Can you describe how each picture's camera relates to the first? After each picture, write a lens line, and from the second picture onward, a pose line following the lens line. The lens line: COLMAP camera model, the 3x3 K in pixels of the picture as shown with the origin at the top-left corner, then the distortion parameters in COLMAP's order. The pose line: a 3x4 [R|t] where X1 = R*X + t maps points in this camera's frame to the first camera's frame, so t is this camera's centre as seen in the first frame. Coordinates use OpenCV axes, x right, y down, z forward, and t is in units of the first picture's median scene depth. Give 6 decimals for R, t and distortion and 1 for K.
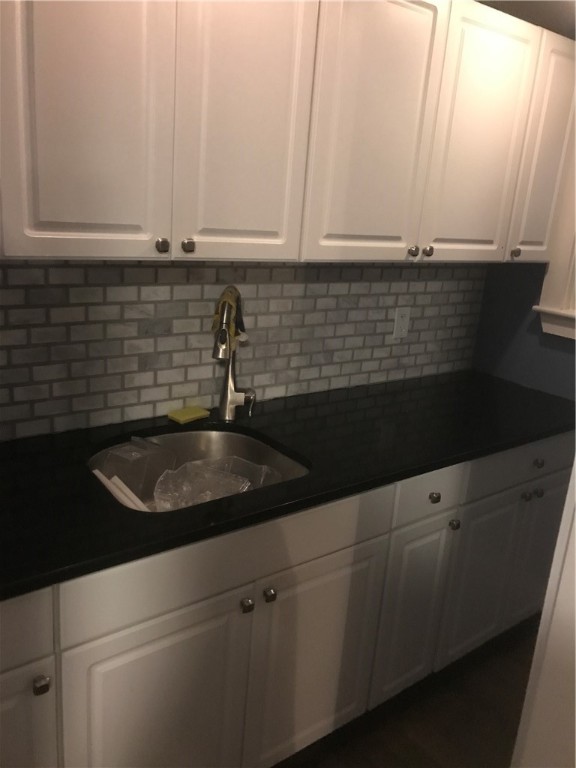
lens RADIAL K [[630.8, 0, 303.0], [0, 630.8, 376.0], [0, 0, 1]] dist [0.031128, -0.038378]
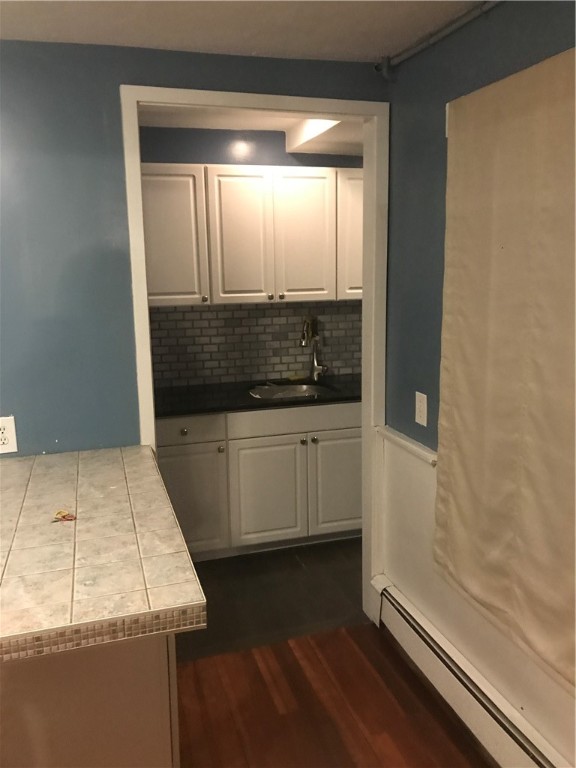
lens RADIAL K [[630.8, 0, 287.2], [0, 630.8, 387.3], [0, 0, 1]] dist [0.031128, -0.038378]
pose [[0.925071, -0.030294, -0.378584, 0.585367], [-0.006983, 0.995289, -0.096704, 0.296958], [0.379730, 0.092102, 0.920501, -0.947241]]
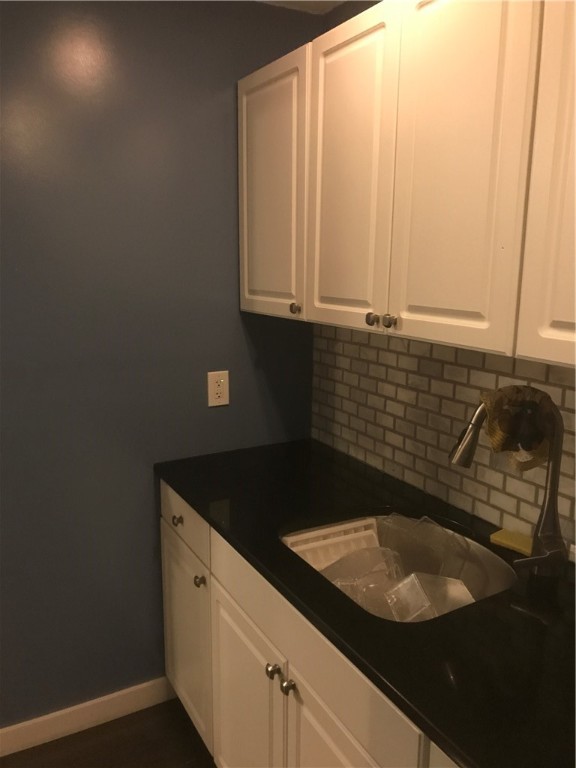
lens RADIAL K [[630.8, 0, 287.3], [0, 630.8, 377.3], [0, 0, 1]] dist [0.031128, -0.038378]
pose [[-0.162007, 0.095216, -0.982185, 0.631820], [-0.292810, 0.945867, 0.139993, -0.162911], [0.942346, 0.310274, -0.125357, 0.759860]]
